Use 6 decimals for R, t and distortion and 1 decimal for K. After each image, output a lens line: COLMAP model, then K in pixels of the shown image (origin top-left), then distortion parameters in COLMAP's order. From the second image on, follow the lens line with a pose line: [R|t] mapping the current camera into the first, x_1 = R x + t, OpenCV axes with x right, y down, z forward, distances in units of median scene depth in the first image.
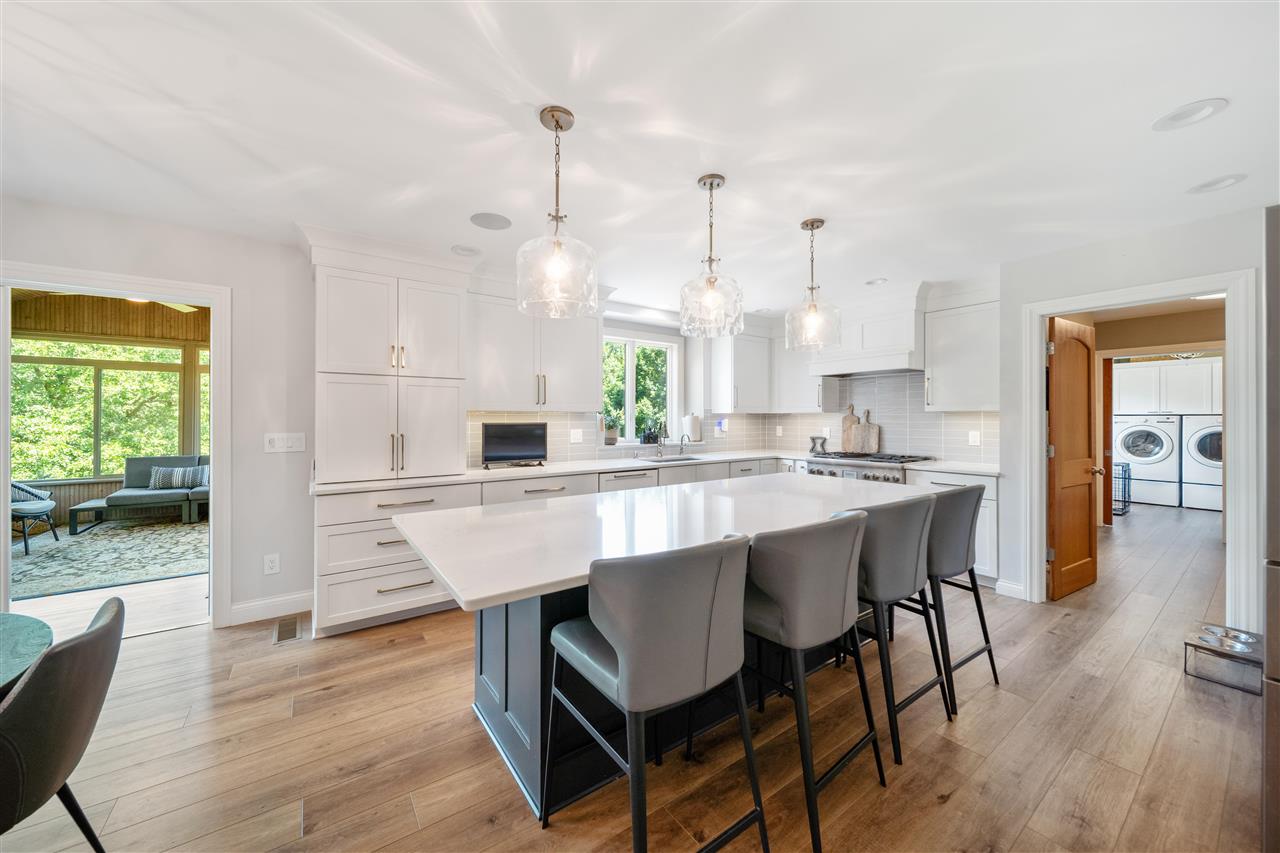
lens RADIAL K [[461.3, 0, 622.3], [0, 461.3, 417.8], [0, 0, 1]] dist [0.001678, -0.000505]
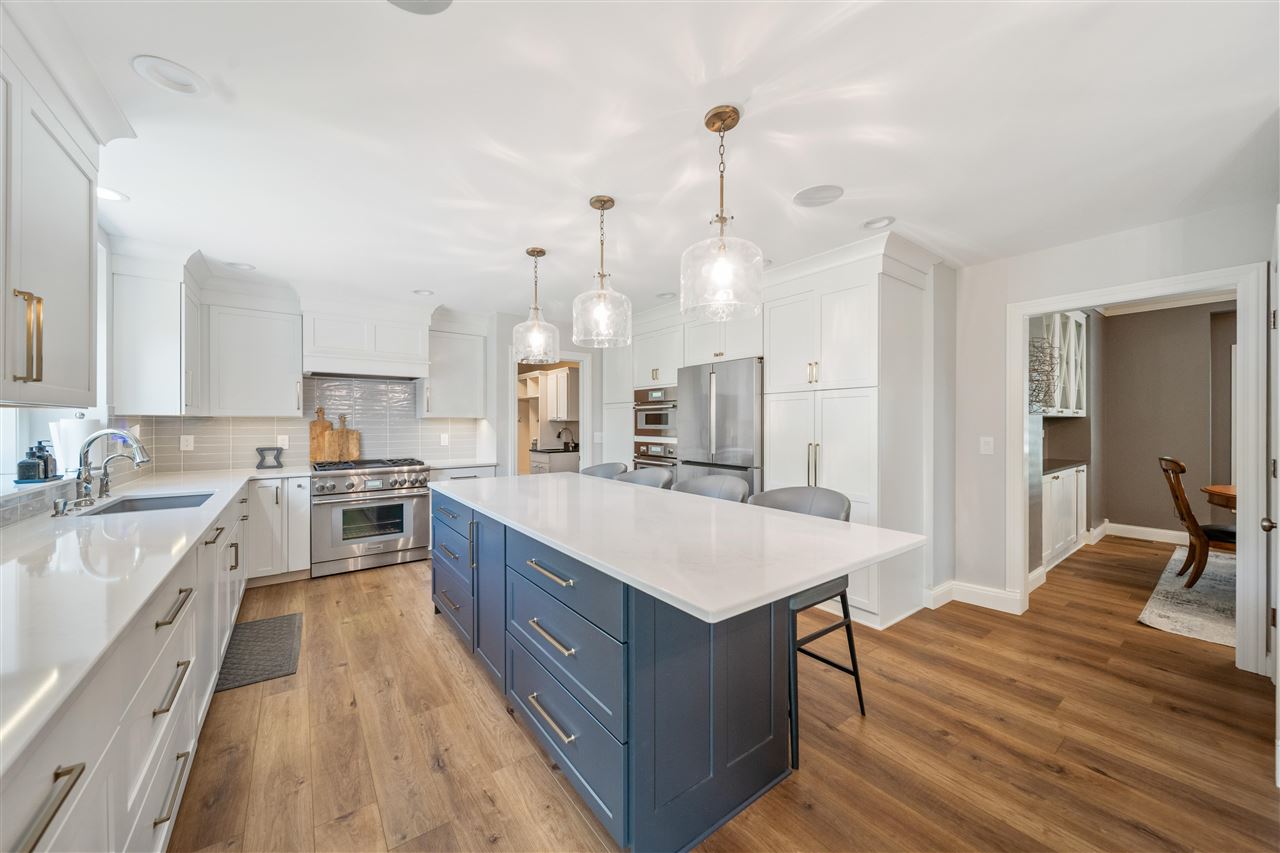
lens RADIAL K [[461.3, 0, 634.7], [0, 461.3, 422.3], [0, 0, 1]] dist [0.001678, -0.000505]
pose [[-0.034206, 0.001900, 0.999413, -0.415105], [0.002199, 0.999996, -0.001826, 0.001380], [-0.999412, 0.002135, -0.034210, 0.451340]]
